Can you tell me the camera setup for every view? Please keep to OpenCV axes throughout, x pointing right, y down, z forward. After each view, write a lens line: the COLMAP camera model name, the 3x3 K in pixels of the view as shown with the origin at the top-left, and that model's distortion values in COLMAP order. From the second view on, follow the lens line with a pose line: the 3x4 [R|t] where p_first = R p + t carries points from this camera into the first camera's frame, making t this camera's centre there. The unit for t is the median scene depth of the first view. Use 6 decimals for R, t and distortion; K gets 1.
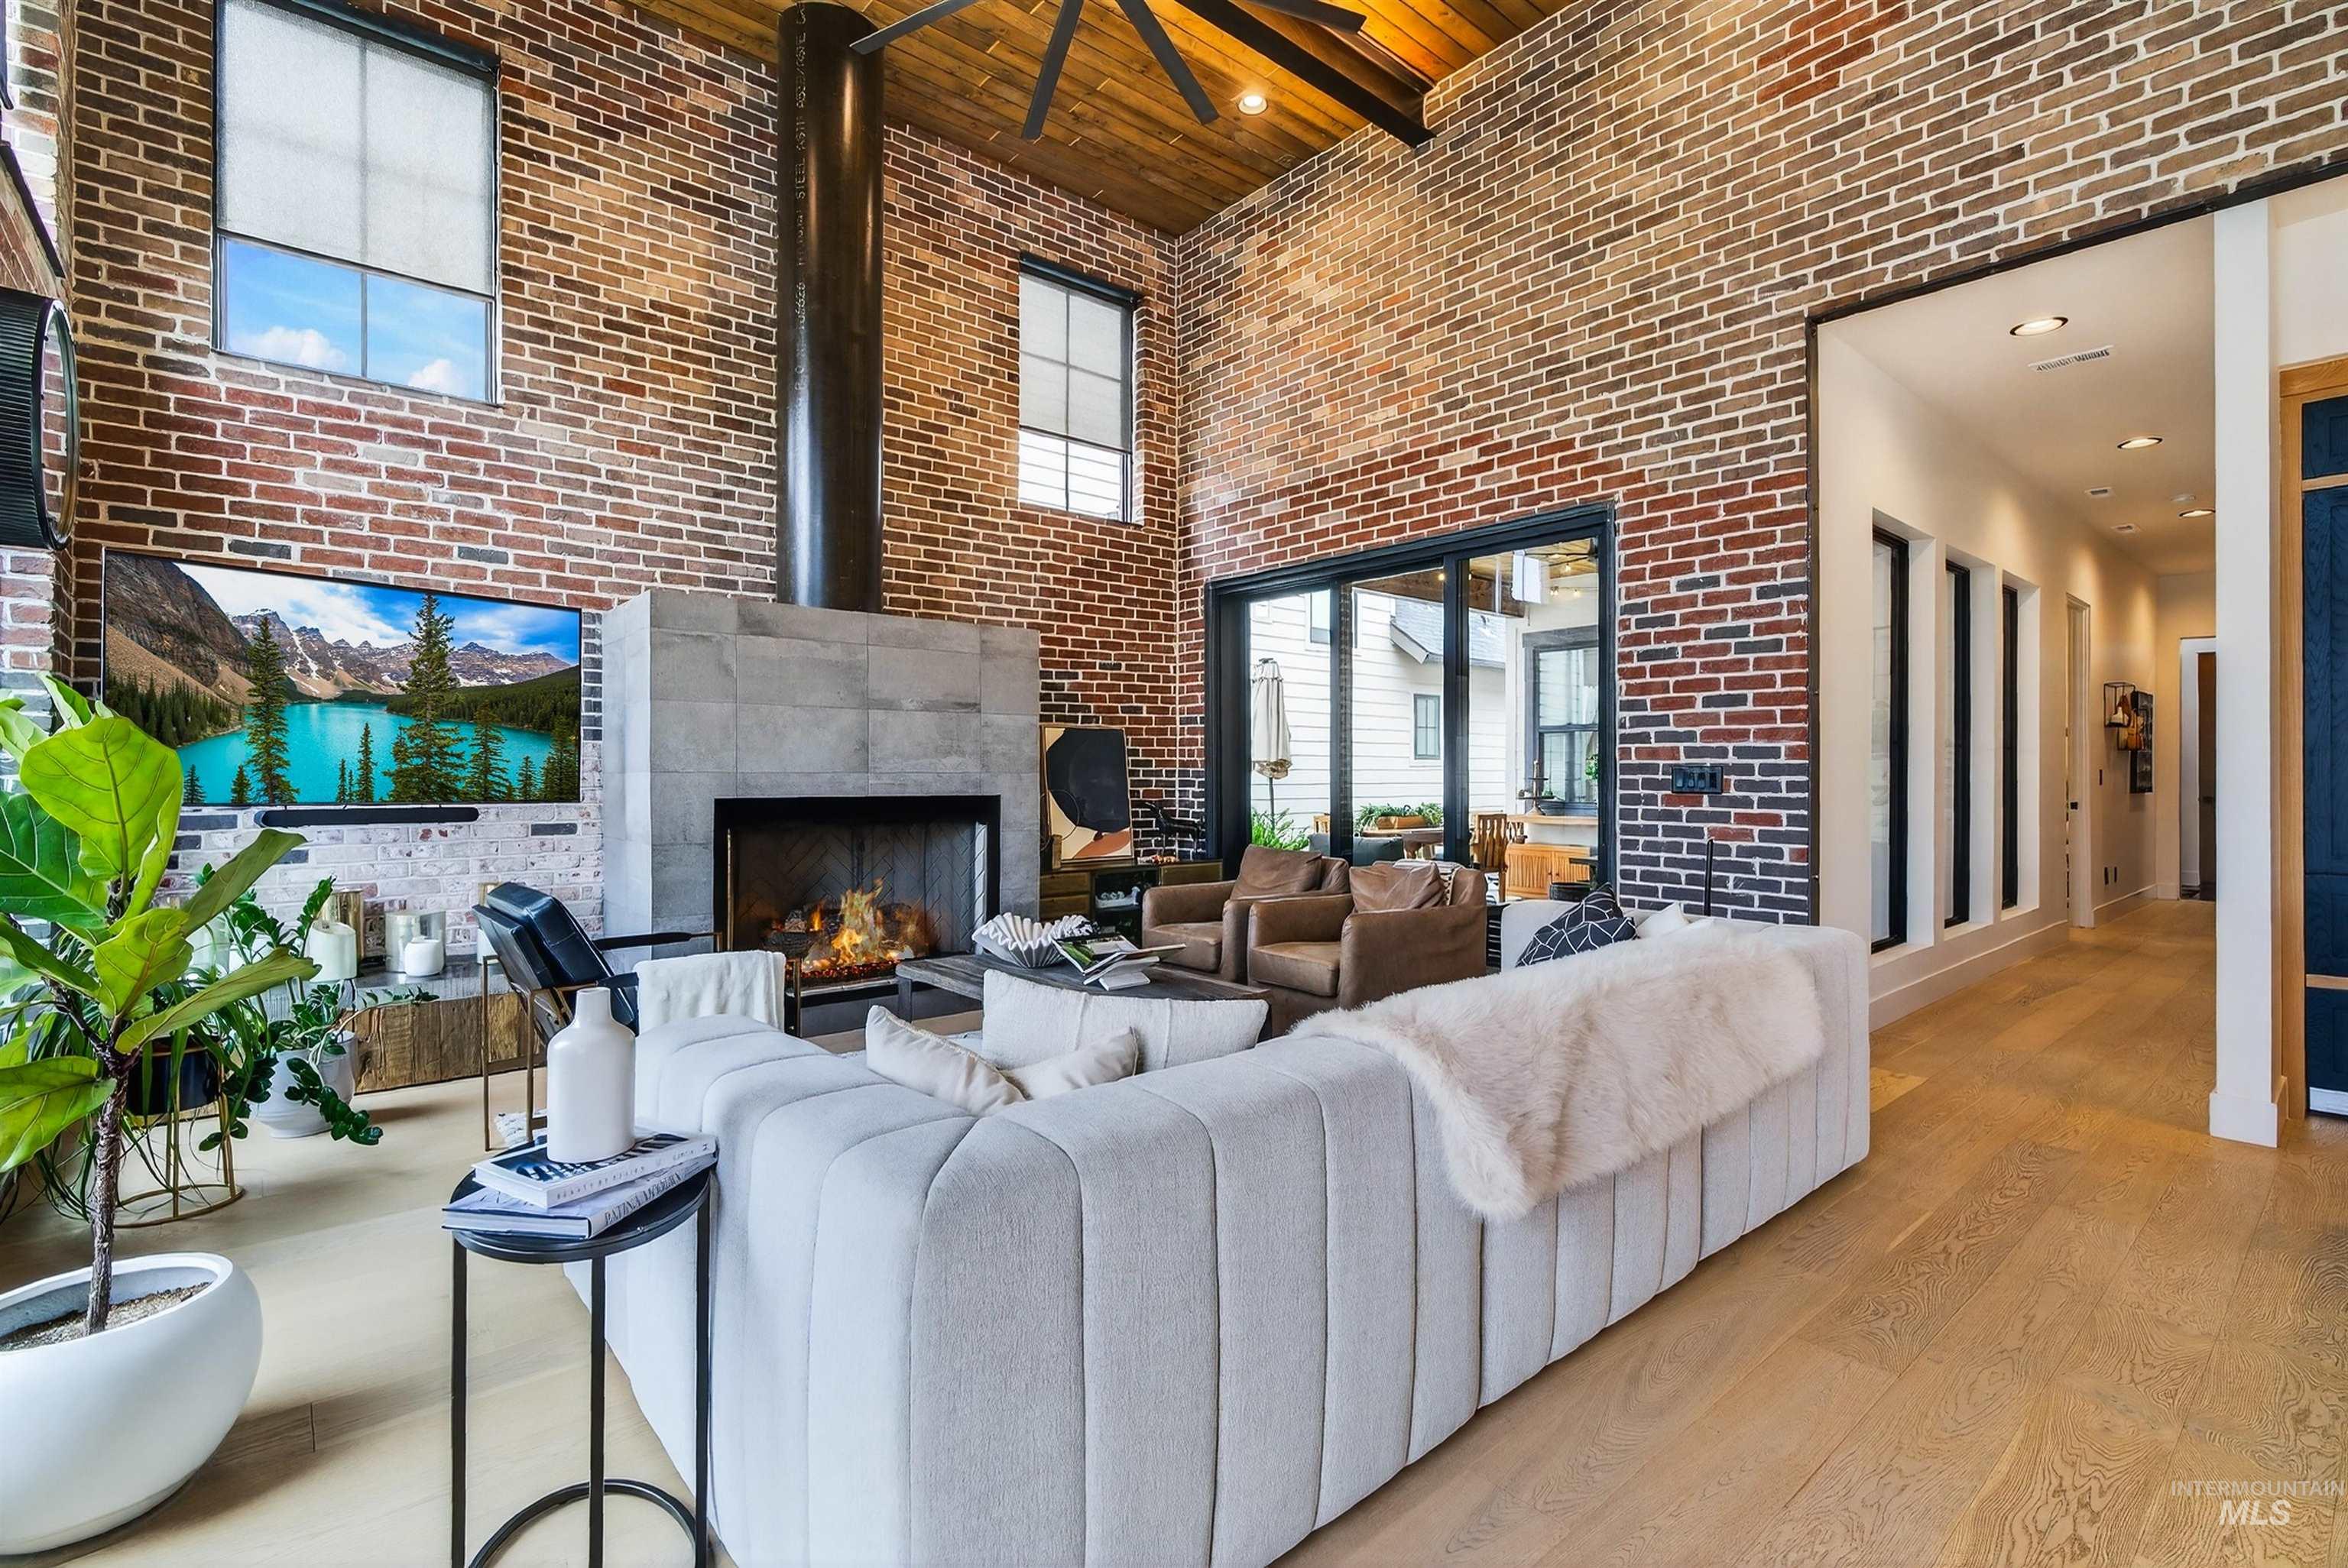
lens RADIAL K [[1061.5, 0, 1177.4], [0, 1061.5, 775.0], [0, 0, 1]] dist [-0.016427, 0.003035]
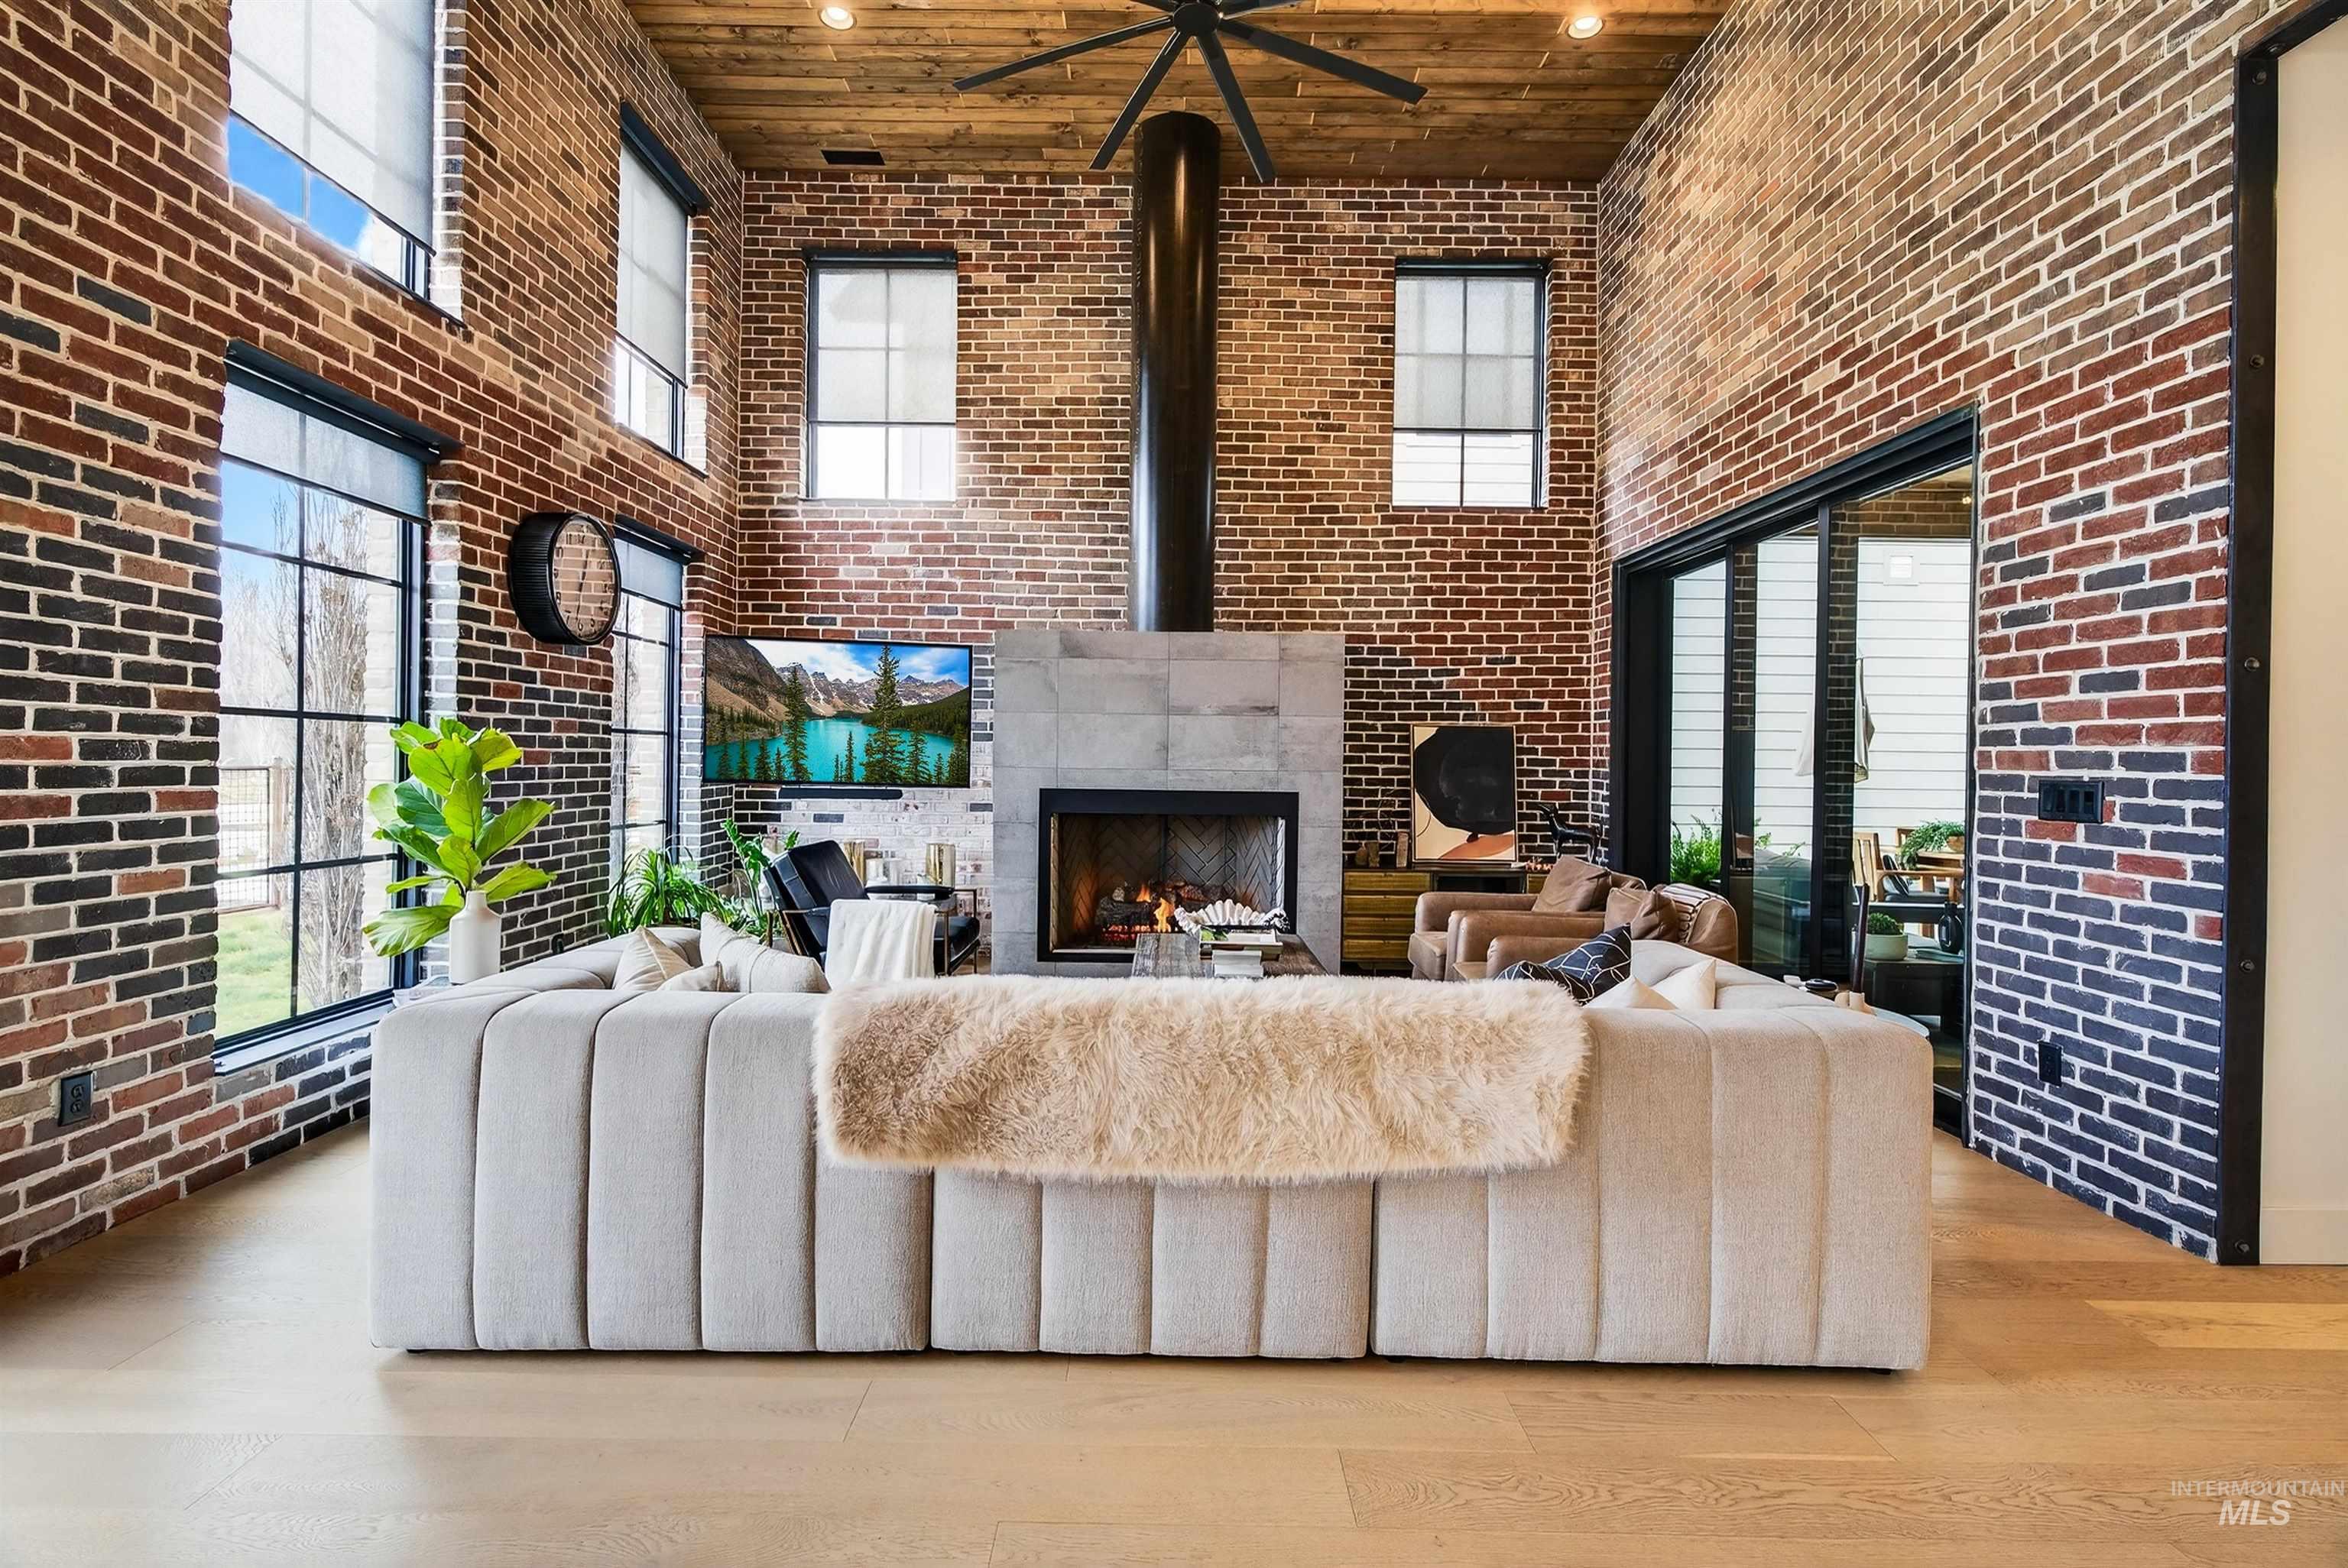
lens RADIAL K [[1061.5, 0, 1174.7], [0, 1061.5, 775.0], [0, 0, 1]] dist [-0.016427, 0.003035]
pose [[0.759350, 0.020058, -0.650374, 0.470905], [-0.014454, 0.999798, 0.013960, -0.012433], [0.650522, -0.001200, 0.759486, 0.117870]]
